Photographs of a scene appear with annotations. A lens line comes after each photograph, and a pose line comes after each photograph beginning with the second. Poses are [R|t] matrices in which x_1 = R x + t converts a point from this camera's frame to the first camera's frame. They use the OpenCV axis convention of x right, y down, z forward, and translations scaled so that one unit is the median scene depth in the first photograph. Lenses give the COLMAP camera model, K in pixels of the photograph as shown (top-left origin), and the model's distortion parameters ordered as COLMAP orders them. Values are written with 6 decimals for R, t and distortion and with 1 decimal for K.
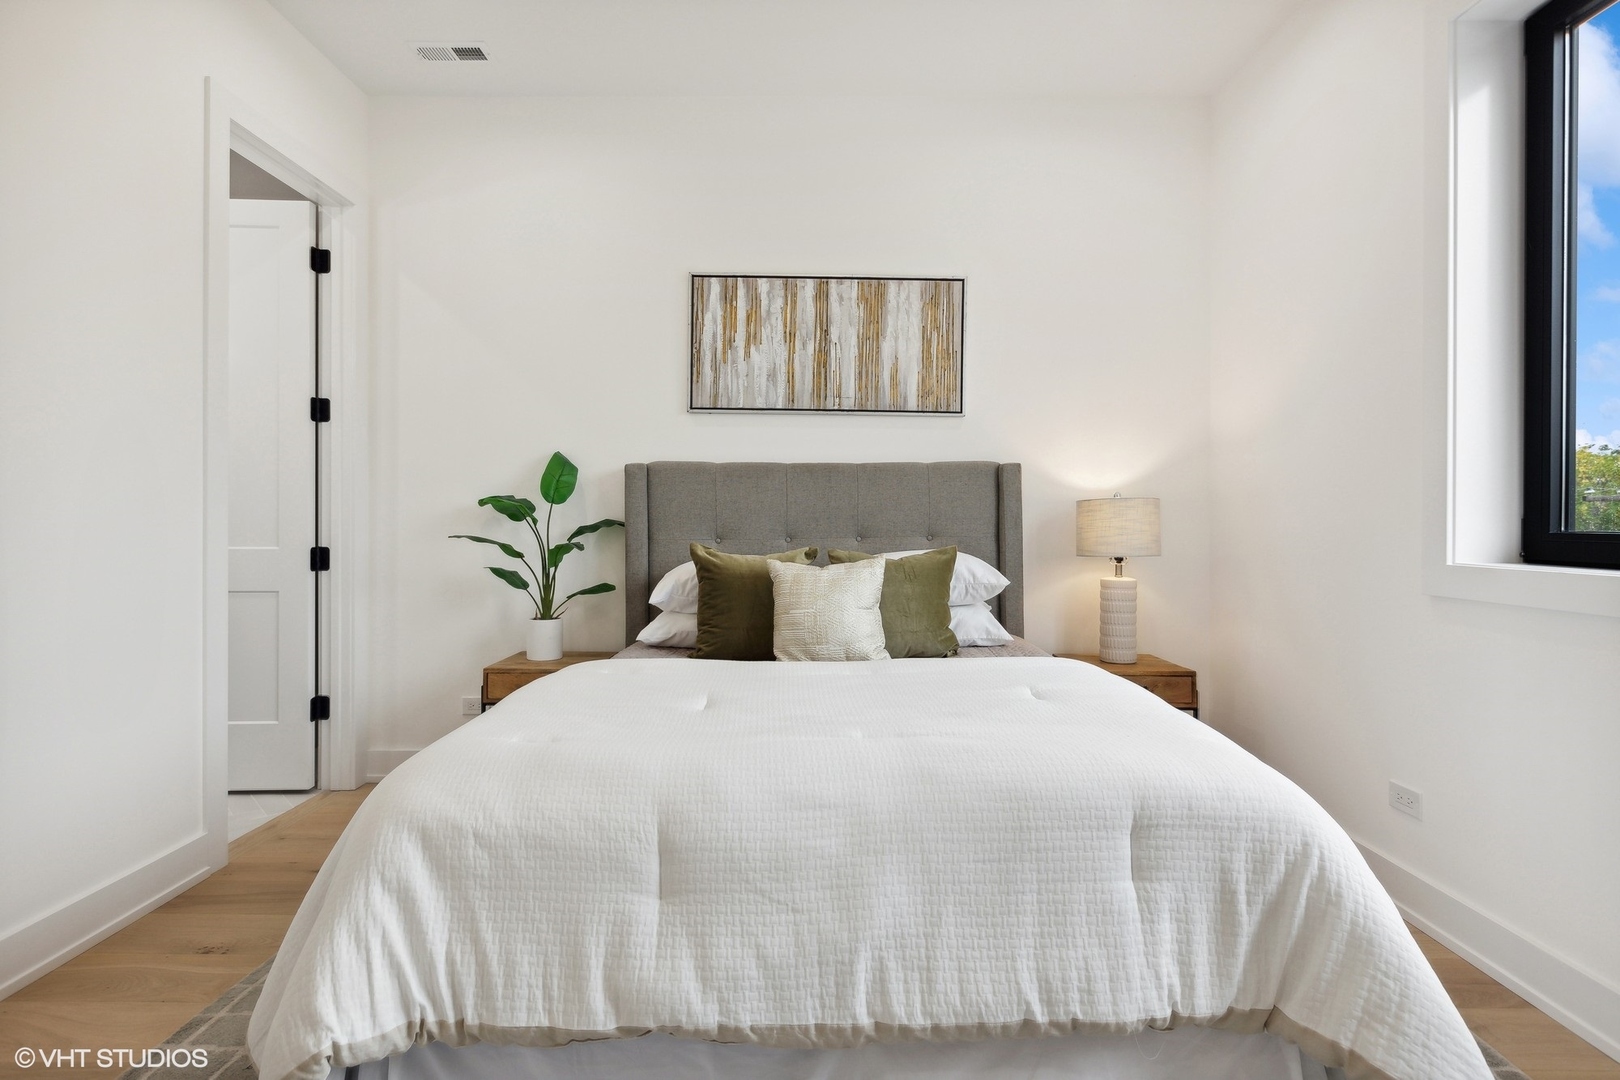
lens RADIAL K [[799.8, 0, 806.3], [0, 799.8, 519.9], [0, 0, 1]] dist [-0.003700, -0.000596]
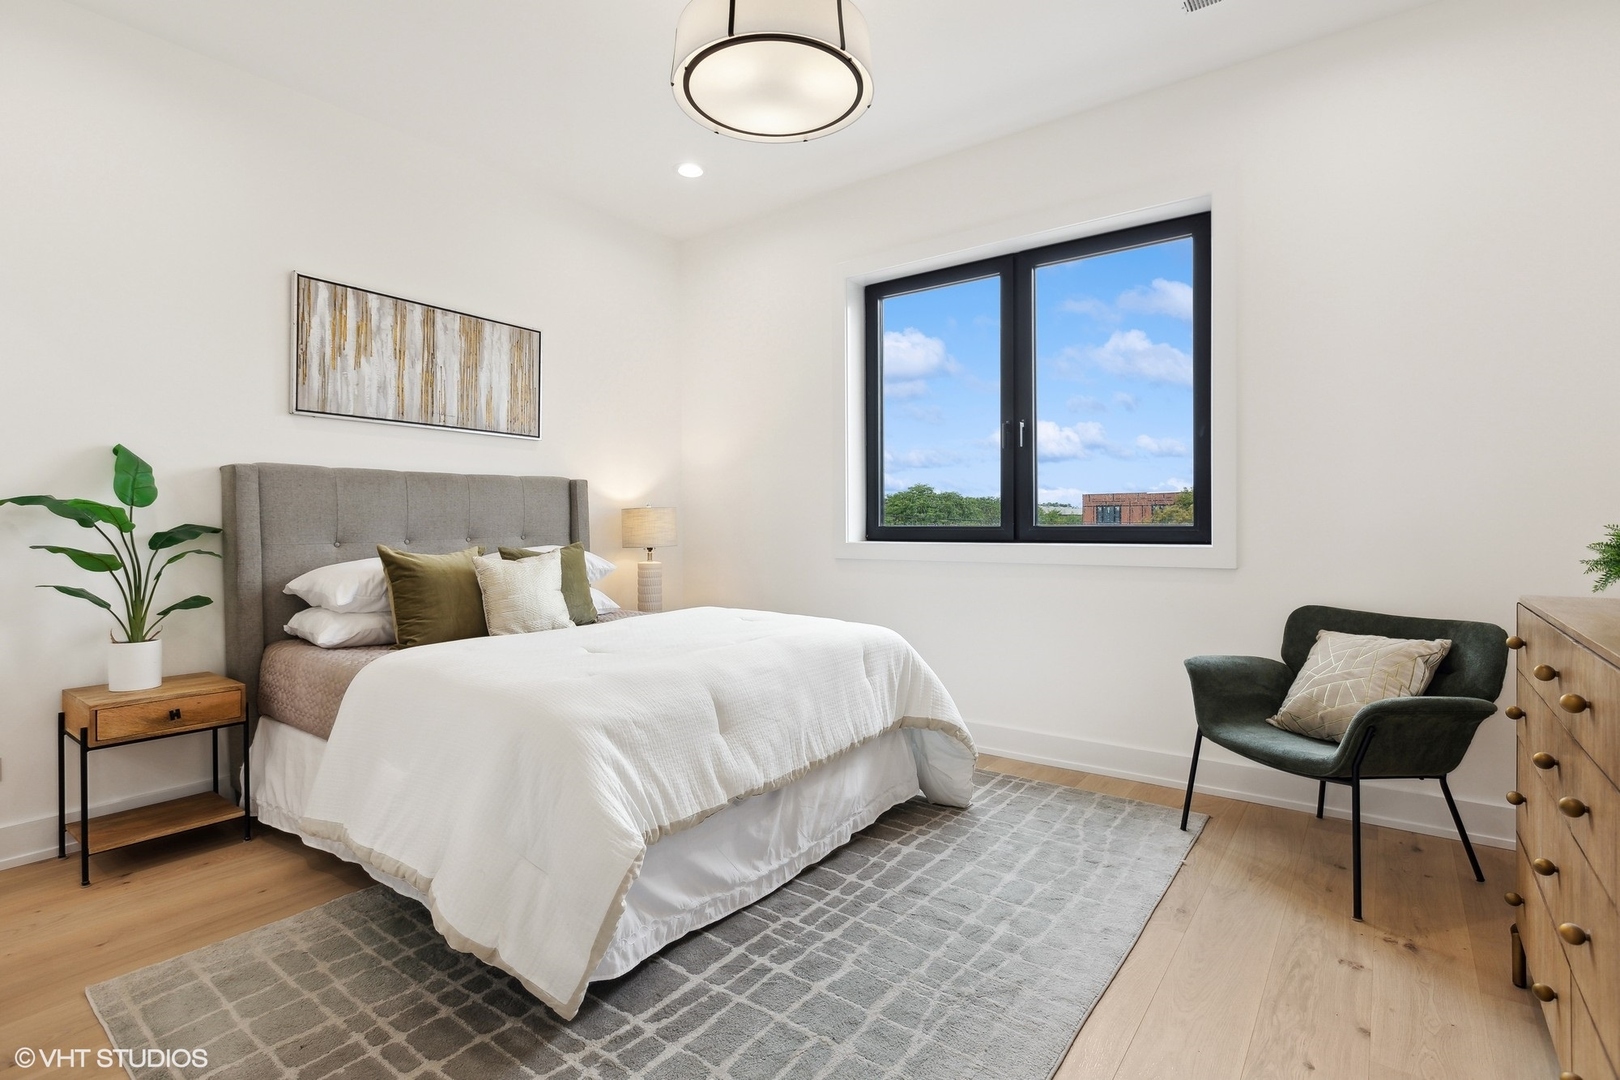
lens RADIAL K [[799.8, 0, 806.3], [0, 799.8, 519.9], [0, 0, 1]] dist [-0.003700, -0.000596]
pose [[0.588262, -0.002716, 0.808666, -0.574296], [0.005869, 0.999982, -0.000910, -0.000589], [-0.808649, 0.005281, 0.588268, -0.079579]]
